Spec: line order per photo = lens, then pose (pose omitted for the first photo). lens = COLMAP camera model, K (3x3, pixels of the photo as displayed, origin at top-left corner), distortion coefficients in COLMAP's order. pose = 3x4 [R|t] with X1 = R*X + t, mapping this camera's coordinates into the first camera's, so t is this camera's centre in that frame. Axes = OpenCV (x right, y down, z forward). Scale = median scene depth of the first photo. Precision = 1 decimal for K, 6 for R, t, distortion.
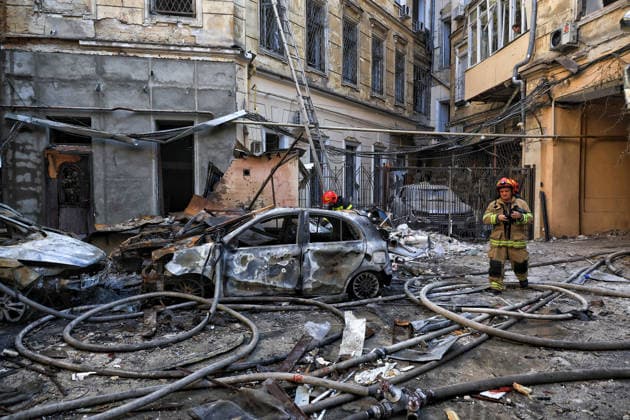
lens RADIAL K [[433.6, 0, 314.3], [0, 433.6, 211.7], [0, 0, 1]] dist [0.005312, 0.000448]
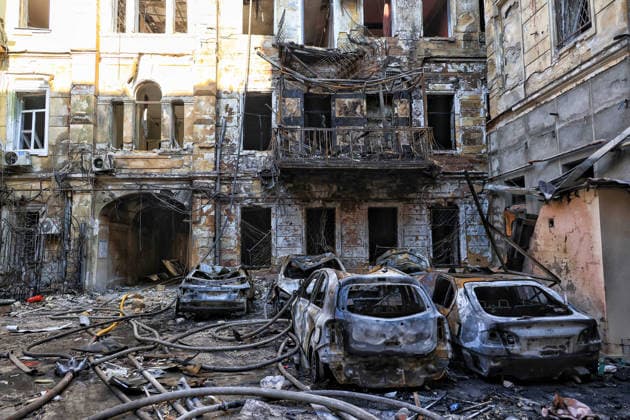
lens RADIAL K [[442.6, 0, 316.1], [0, 442.6, 209.0], [0, 0, 1]] dist [0.014882, 0.002821]
pose [[-0.115806, -0.084262, -0.989691, 0.572598], [-0.039259, 0.996005, -0.080206, -0.034551], [0.992496, 0.029566, -0.118652, 0.635428]]
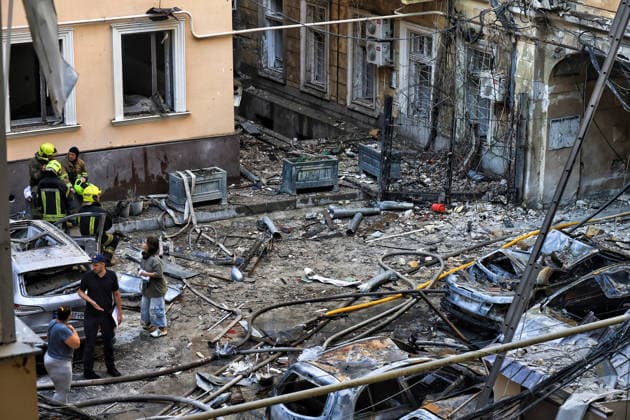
lens RADIAL K [[1643.3, 0, 314.9], [0, 1643.3, 210.1], [0, 0, 1]] dist [0.011930, 0.013097]
pose [[-0.936684, 0.095919, -0.336783, 0.693499], [-0.021160, 0.944492, 0.327852, -0.818539], [0.349537, 0.314220, -0.882661, 2.299837]]
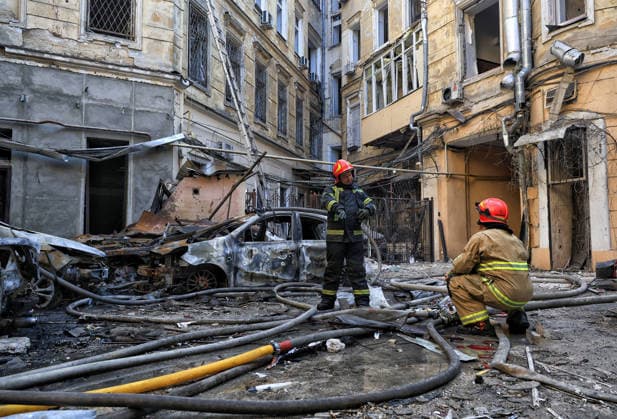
lens RADIAL K [[456.0, 0, 314.1], [0, 456.0, 209.8], [0, 0, 1]] dist [0.008045, 0.001931]
pose [[0.955361, 0.017995, 0.294893, -0.187728], [0.018092, 0.992707, -0.119190, 0.076803], [-0.294887, 0.119205, 0.948067, -0.078518]]
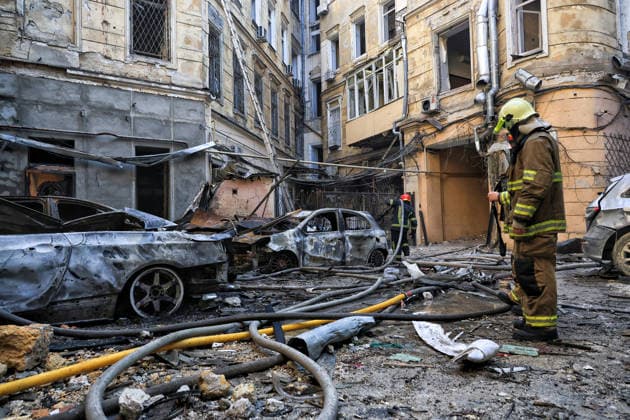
lens RADIAL K [[433.6, 0, 314.3], [0, 433.6, 211.7], [0, 0, 1]] dist [0.005312, 0.000448]
pose [[0.924025, -0.006792, 0.382271, -0.377702], [0.044421, 0.994978, -0.089697, 0.076950], [-0.379742, 0.099864, 0.919686, -0.178166]]
